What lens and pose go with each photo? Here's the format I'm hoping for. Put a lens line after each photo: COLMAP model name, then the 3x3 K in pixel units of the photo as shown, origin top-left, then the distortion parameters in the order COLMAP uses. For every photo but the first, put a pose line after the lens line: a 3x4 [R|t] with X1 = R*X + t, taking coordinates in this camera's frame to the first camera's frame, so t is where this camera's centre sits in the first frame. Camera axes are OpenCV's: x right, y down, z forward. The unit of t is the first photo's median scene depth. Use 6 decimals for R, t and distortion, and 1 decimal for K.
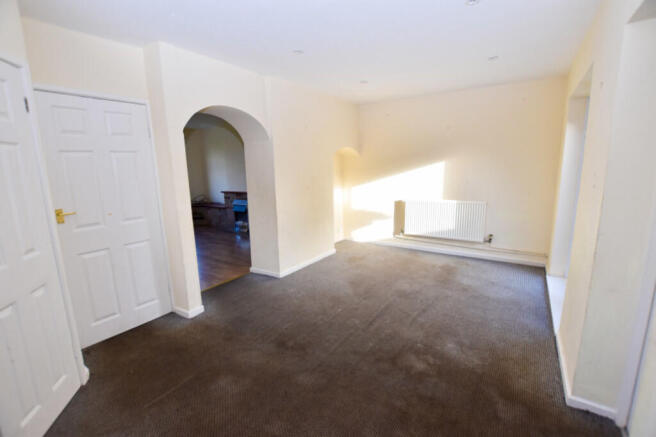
lens RADIAL K [[297.2, 0, 328.0], [0, 297.2, 218.5], [0, 0, 1]] dist [-0.018445, 0.000345]
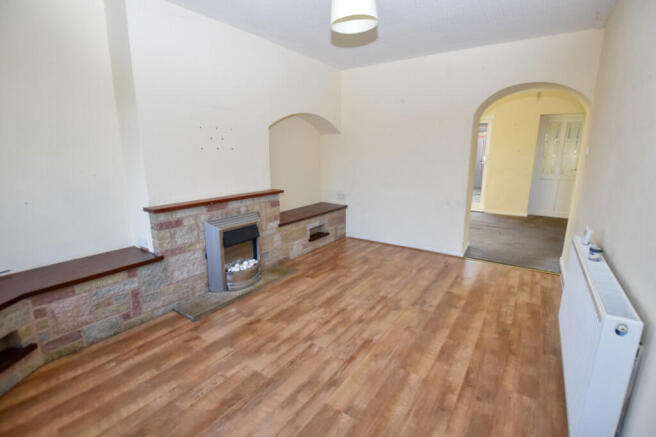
lens RADIAL K [[297.2, 0, 328.0], [0, 297.2, 218.5], [0, 0, 1]] dist [-0.018445, 0.000345]
pose [[0.008897, -0.194250, 0.980912, -1.138546], [0.174363, 0.966224, 0.189760, -0.185036], [-0.984641, 0.169346, 0.042467, 1.350950]]
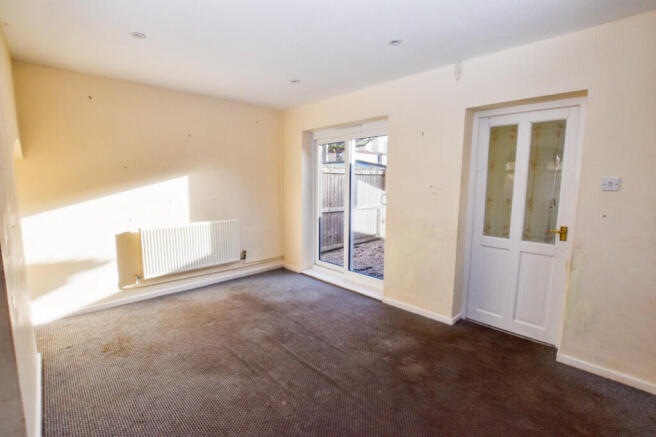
lens RADIAL K [[297.2, 0, 328.0], [0, 297.2, 218.5], [0, 0, 1]] dist [-0.018445, 0.000345]
pose [[0.190474, -0.096762, 0.976912, -0.371040], [0.159267, 0.984993, 0.066509, -0.076460], [-0.968686, 0.142922, 0.203027, 0.517516]]
